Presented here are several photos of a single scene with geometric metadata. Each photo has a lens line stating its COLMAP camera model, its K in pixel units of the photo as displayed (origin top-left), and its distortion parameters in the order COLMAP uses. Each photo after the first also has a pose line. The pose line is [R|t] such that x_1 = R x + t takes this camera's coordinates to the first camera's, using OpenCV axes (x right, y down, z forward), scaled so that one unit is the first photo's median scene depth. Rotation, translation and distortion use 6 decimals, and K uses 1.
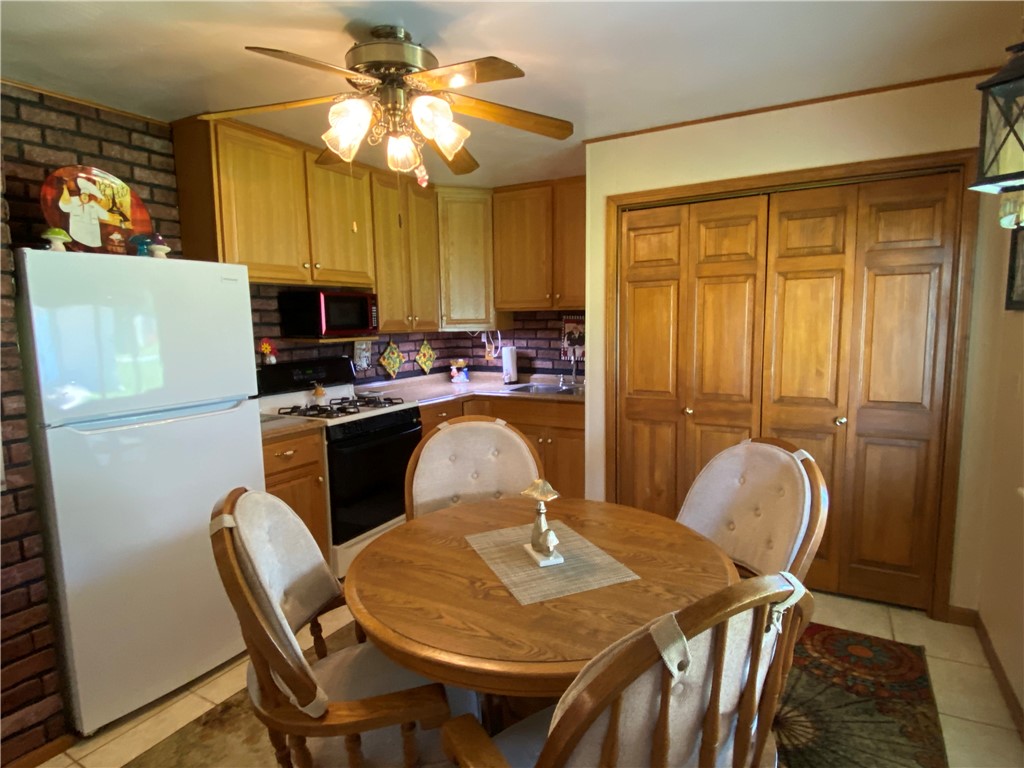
lens RADIAL K [[566.6, 0, 512.0], [0, 566.6, 384.0], [0, 0, 1]] dist [-0.002287, -0.001109]
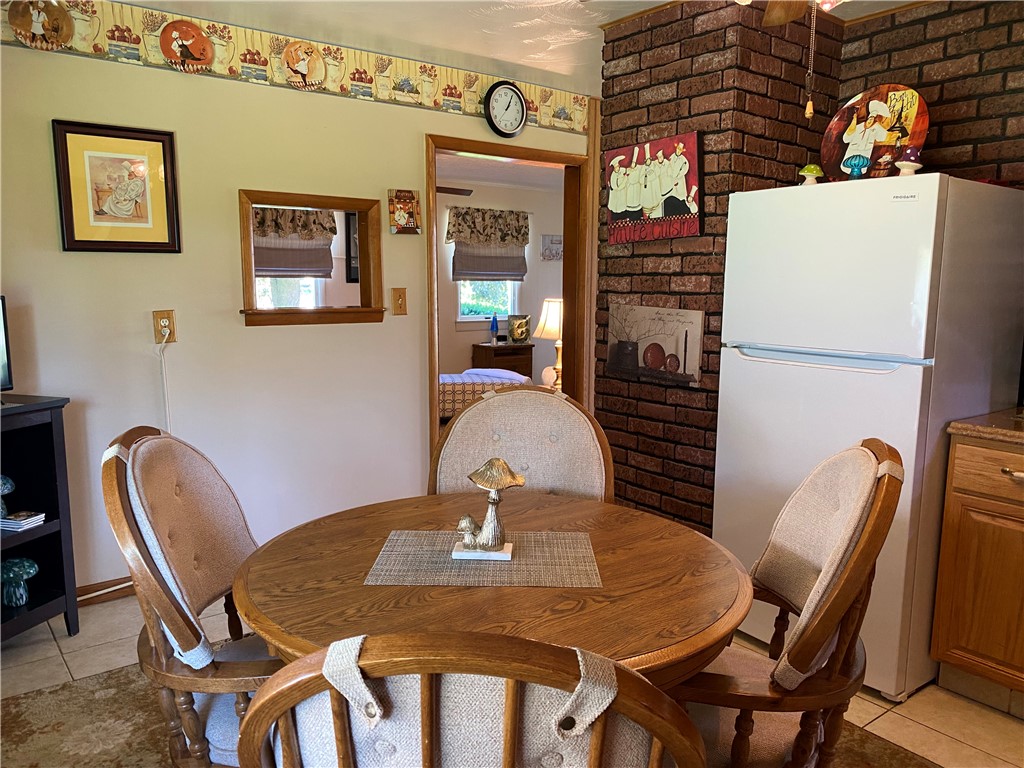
lens RADIAL K [[792.6, 0, 526.3], [0, 792.6, 384.6], [0, 0, 1]] dist [0.027416, -0.028118]
pose [[-0.374683, 0.143873, -0.915922, 0.895342], [-0.111338, 0.973756, 0.198503, -0.129882], [0.920444, 0.176353, -0.348831, 1.254485]]
